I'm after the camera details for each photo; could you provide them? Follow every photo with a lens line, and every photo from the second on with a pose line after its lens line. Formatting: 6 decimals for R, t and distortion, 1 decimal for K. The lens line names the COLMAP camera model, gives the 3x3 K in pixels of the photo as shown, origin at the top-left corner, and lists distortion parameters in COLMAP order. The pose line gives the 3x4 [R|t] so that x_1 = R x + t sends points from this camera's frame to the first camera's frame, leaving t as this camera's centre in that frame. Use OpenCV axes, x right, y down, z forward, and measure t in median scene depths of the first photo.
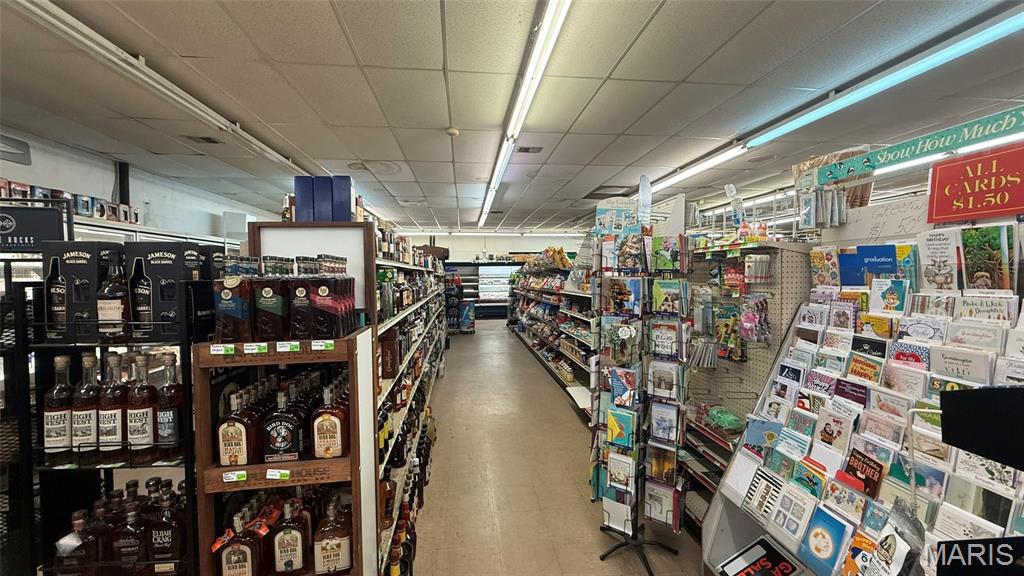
lens RADIAL K [[407.2, 0, 509.6], [0, 407.2, 288.6], [0, 0, 1]] dist [-0.001757, -0.000034]
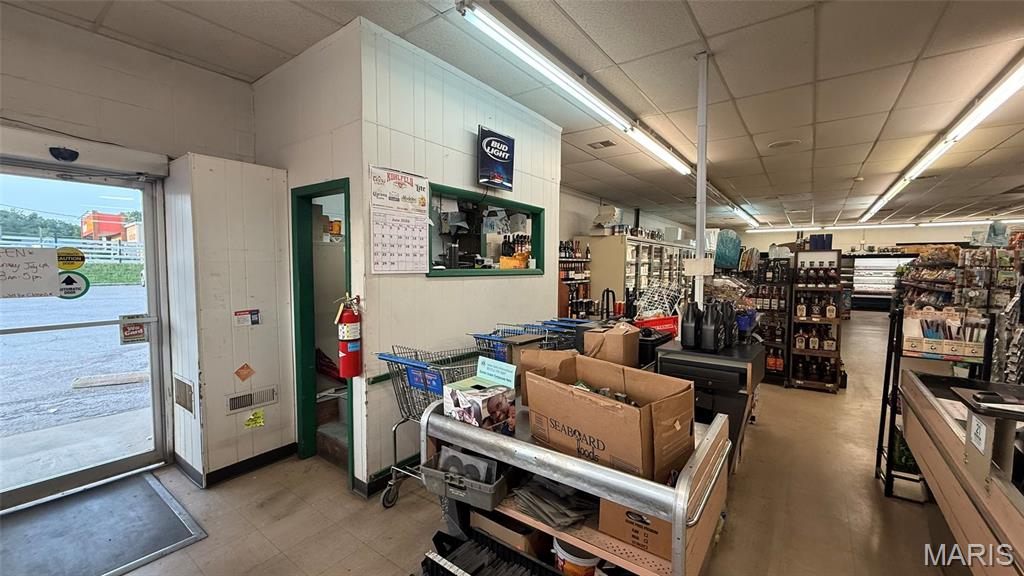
lens RADIAL K [[407.2, 0, 509.6], [0, 407.2, 288.6], [0, 0, 1]] dist [-0.001757, -0.000034]
pose [[0.729088, 0.051234, -0.682500, -0.016326], [-0.033976, 0.998674, 0.038674, 0.024305], [0.683577, -0.005008, 0.729862, -0.738964]]
